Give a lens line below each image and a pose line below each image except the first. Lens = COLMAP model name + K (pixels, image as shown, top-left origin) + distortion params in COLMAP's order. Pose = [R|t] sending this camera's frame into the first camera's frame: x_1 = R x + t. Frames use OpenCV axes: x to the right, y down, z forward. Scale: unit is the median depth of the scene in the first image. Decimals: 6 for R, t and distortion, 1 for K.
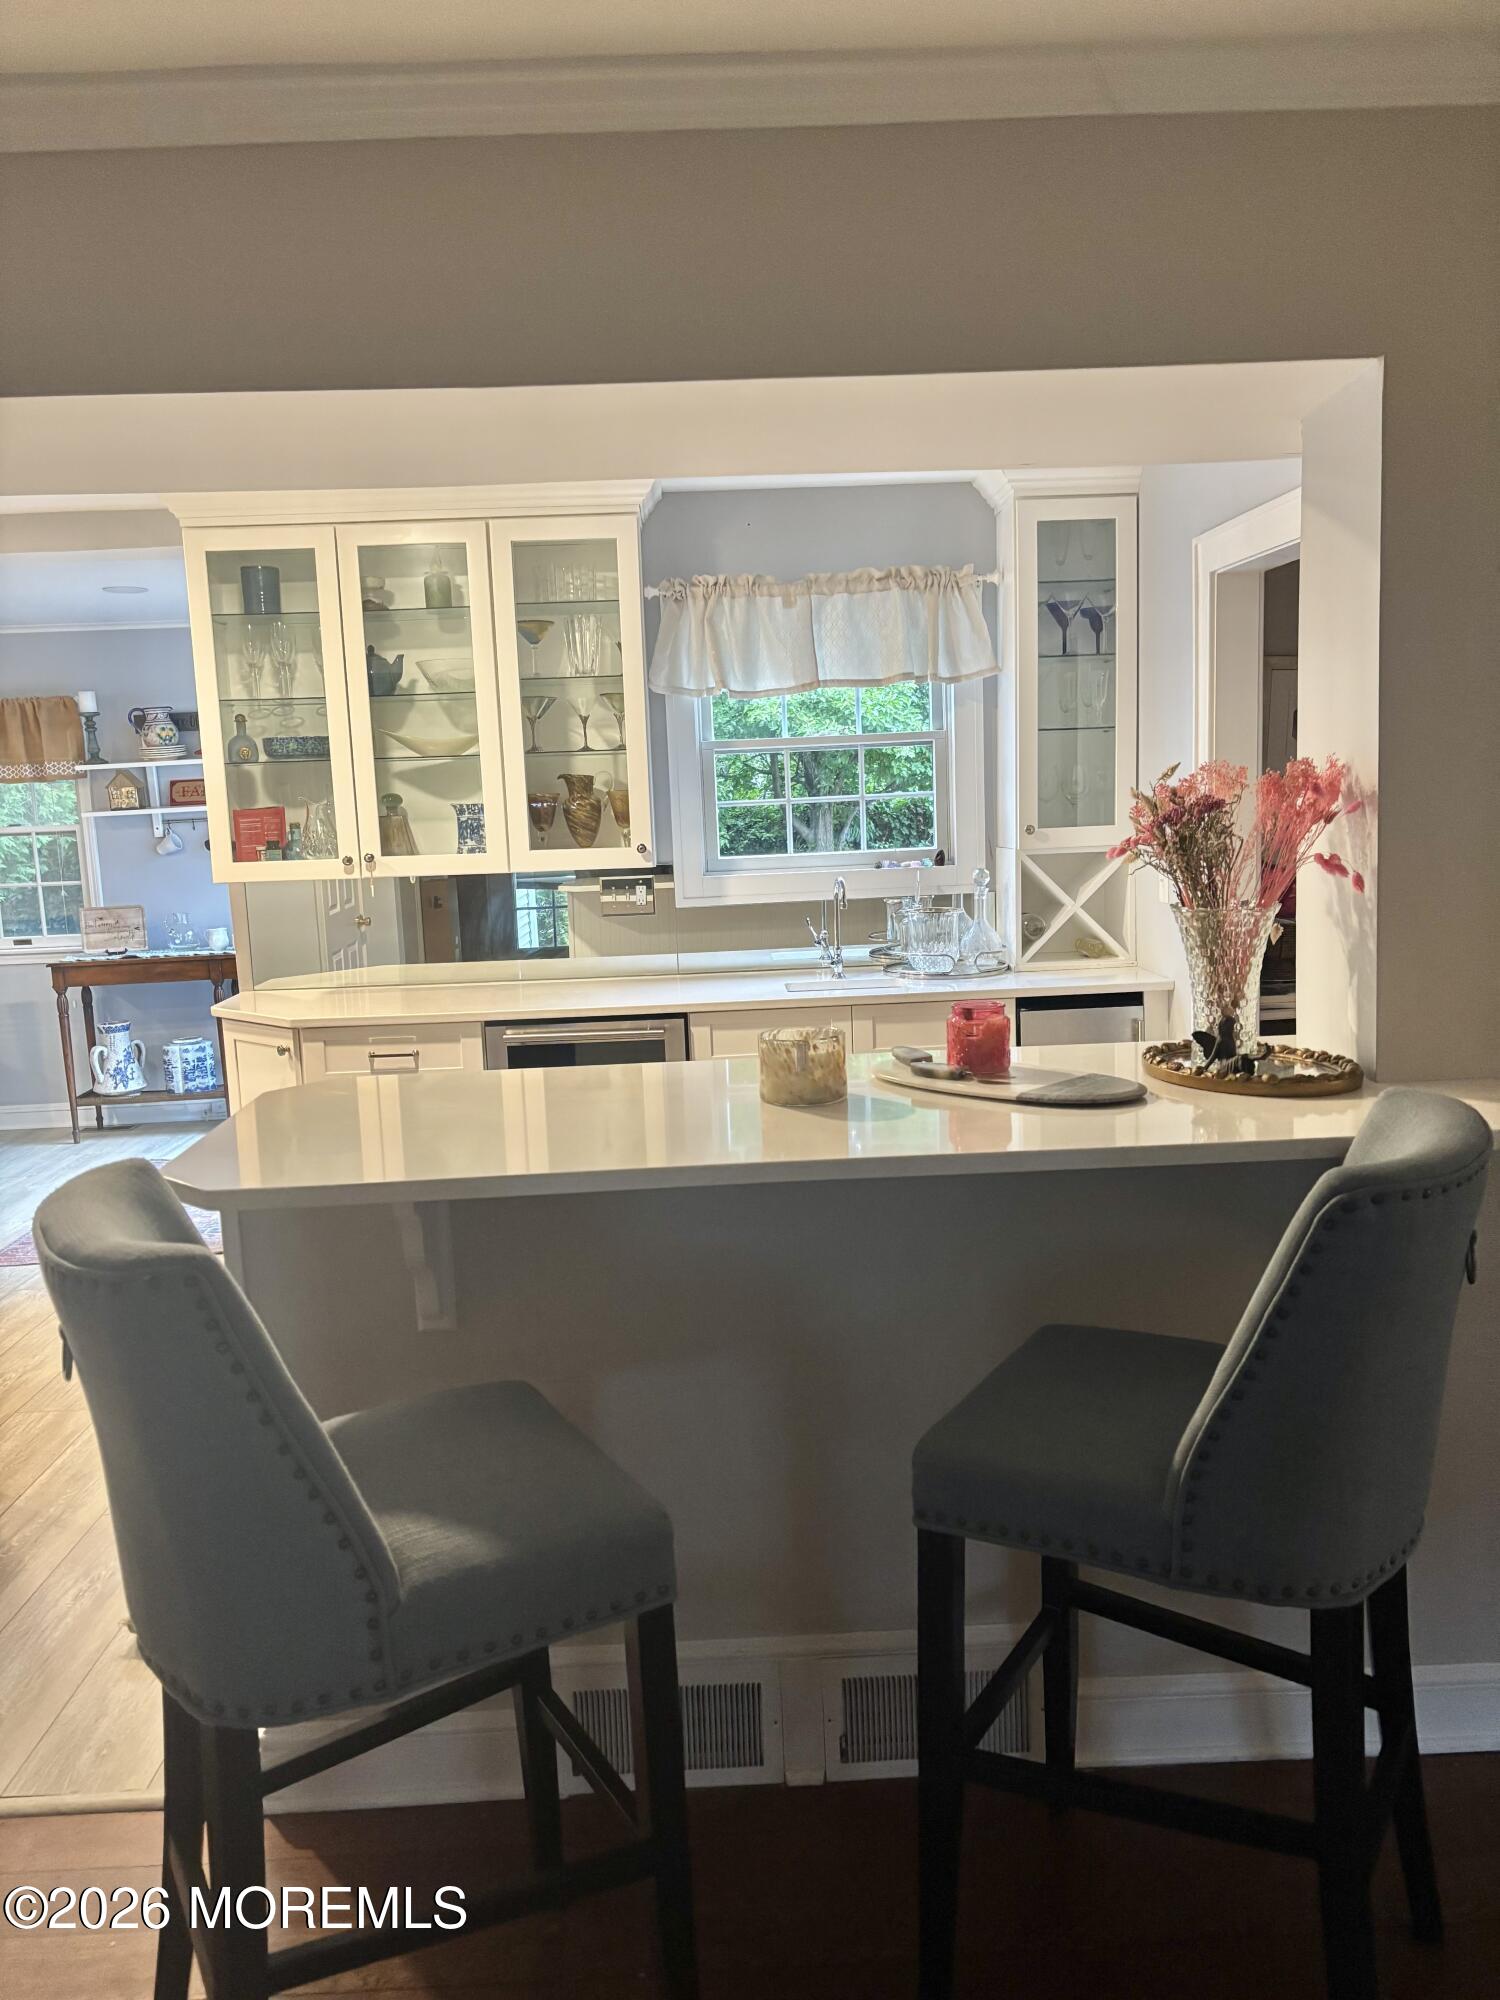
lens RADIAL K [[1503.2, 0, 723.3], [0, 1503.2, 1006.7], [0, 0, 1]] dist [0.050360, -0.042178]
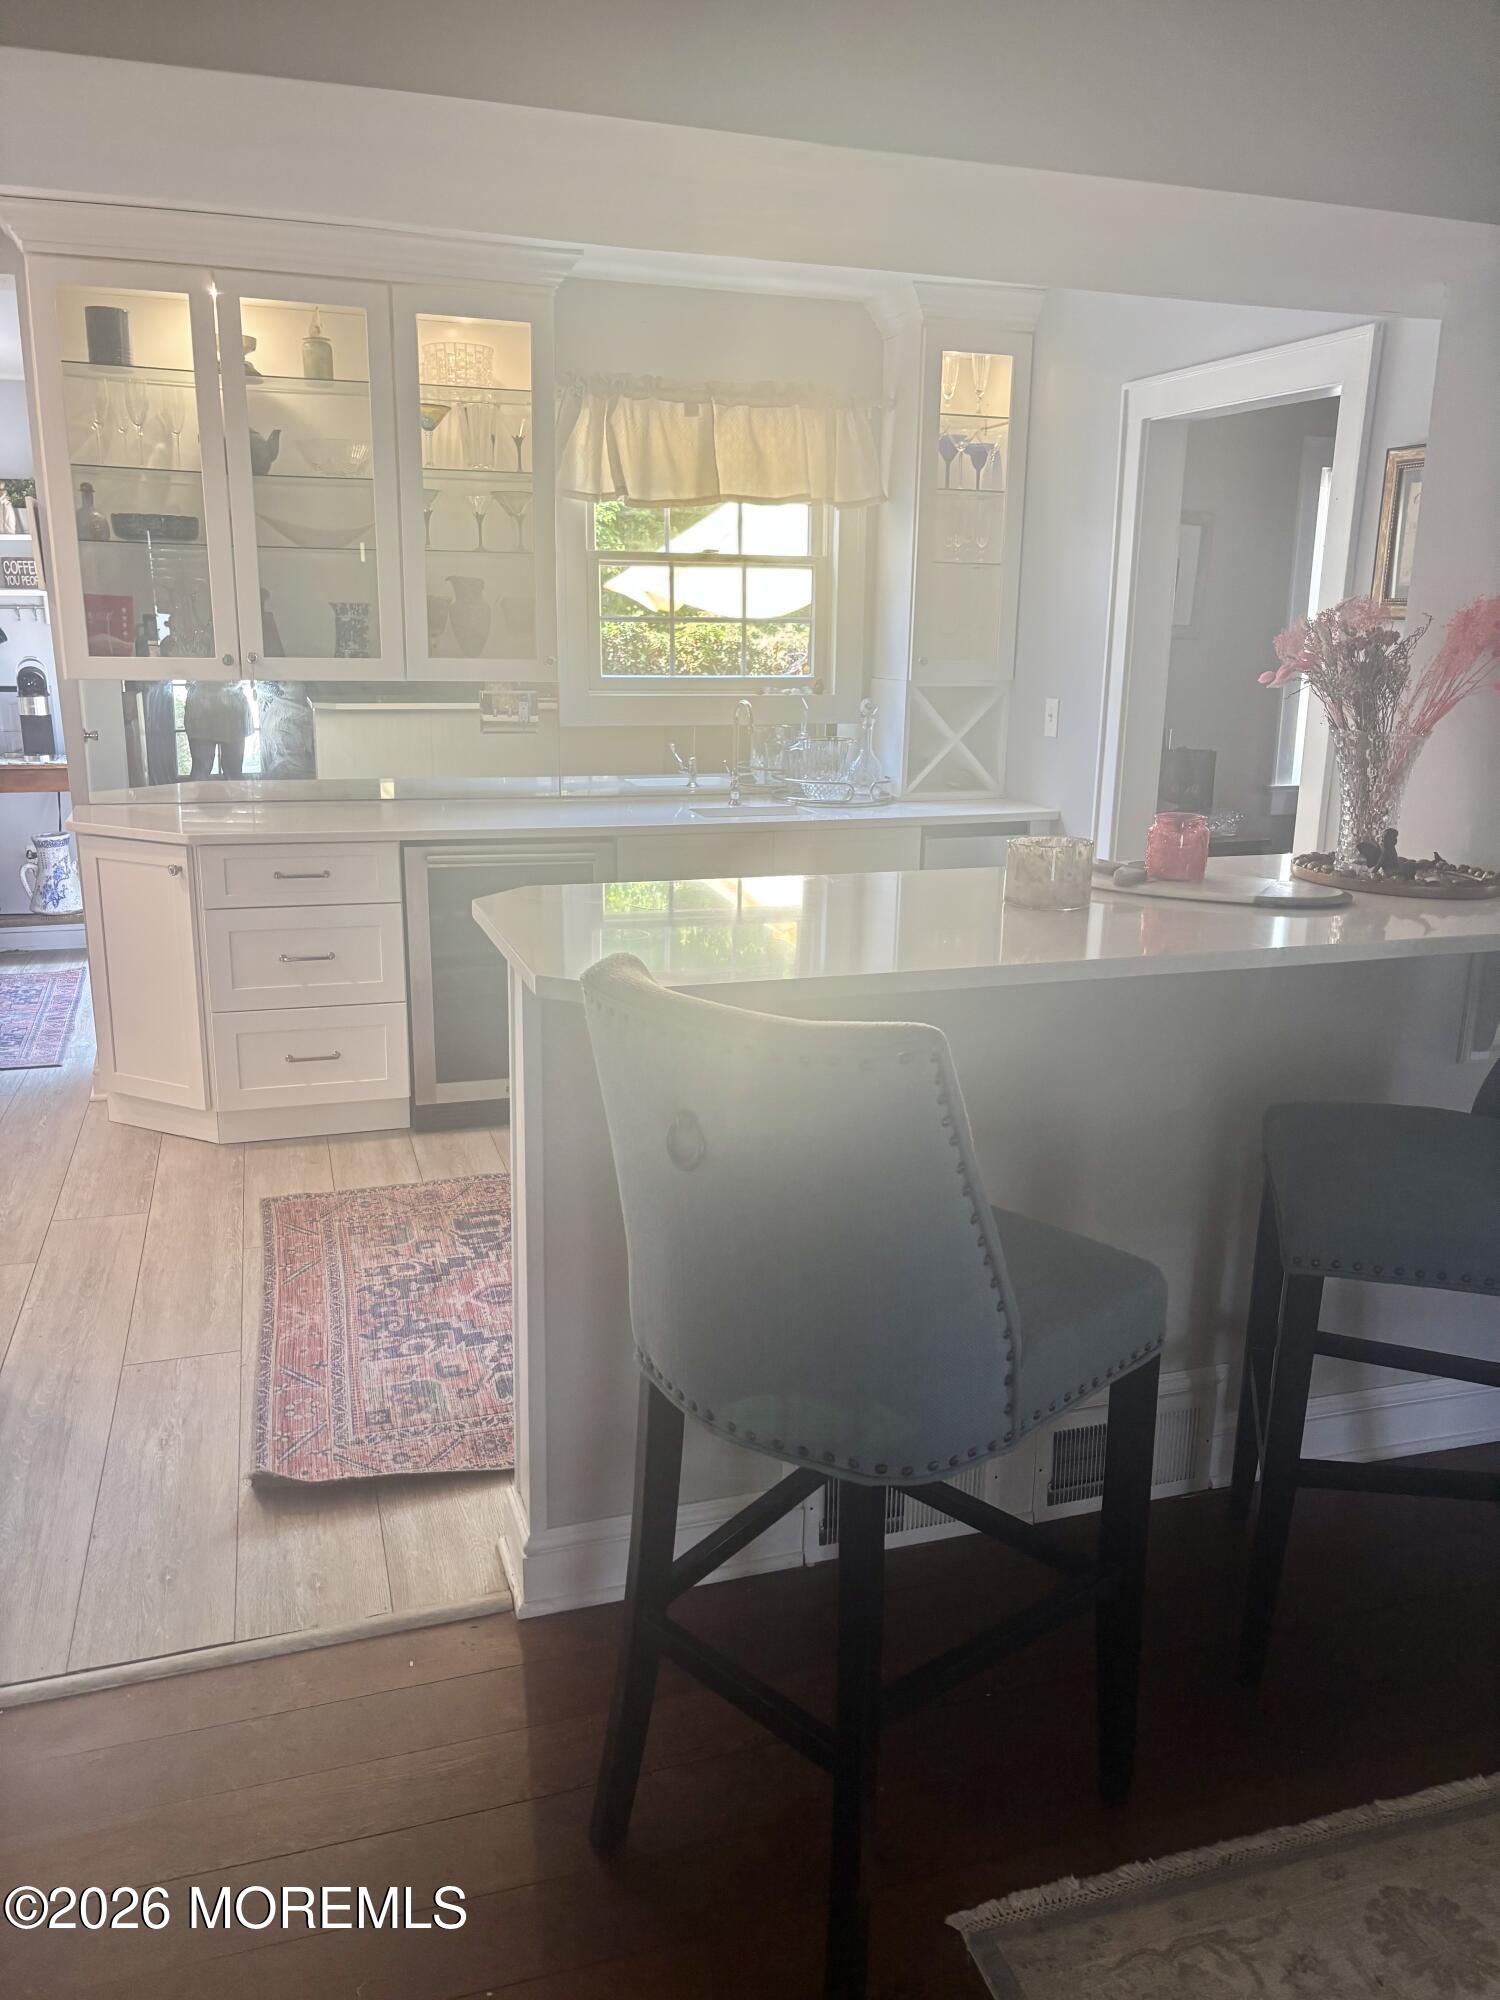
lens RADIAL K [[1515.8, 0, 750.0], [0, 1515.8, 1000.0], [0, 0, 1]] dist [0.036598, -0.039928]
pose [[0.956851, -0.017108, 0.290075, -0.213801], [-0.011353, 0.995302, 0.096152, 0.014454], [-0.290358, -0.095297, 0.952161, 0.023803]]
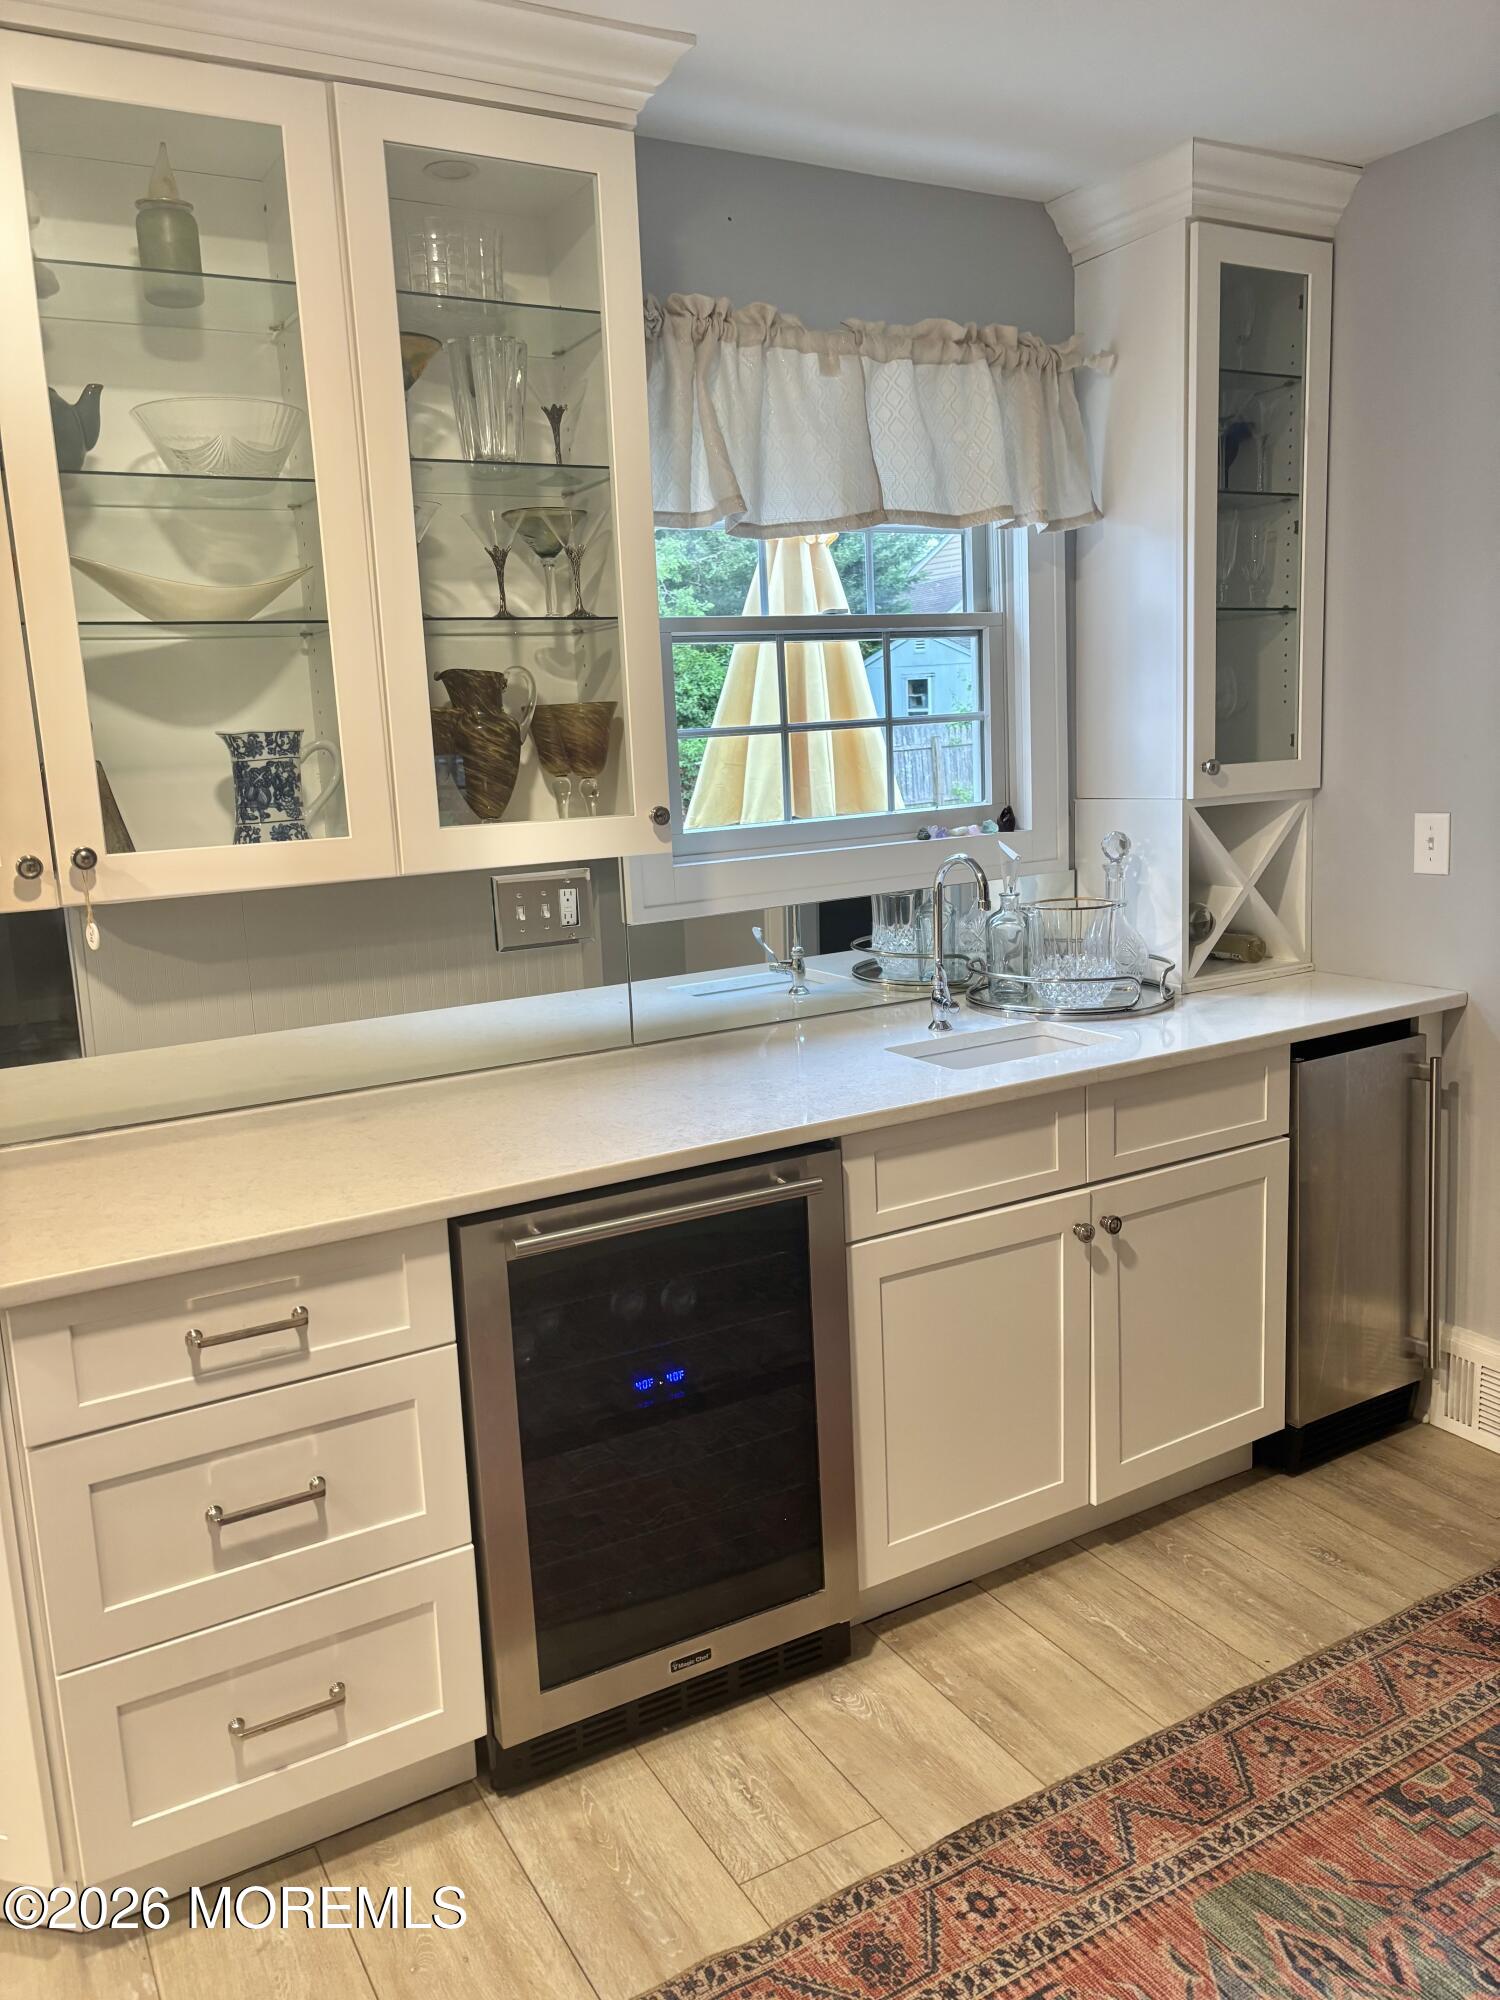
lens RADIAL K [[1515.8, 0, 750.0], [0, 1515.8, 1000.0], [0, 0, 1]] dist [0.036598, -0.039928]
pose [[0.882878, -0.086290, 0.461605, -0.265266], [0.081142, 0.996219, 0.031034, -0.056210], [-0.462538, 0.010056, 0.886542, 0.528499]]
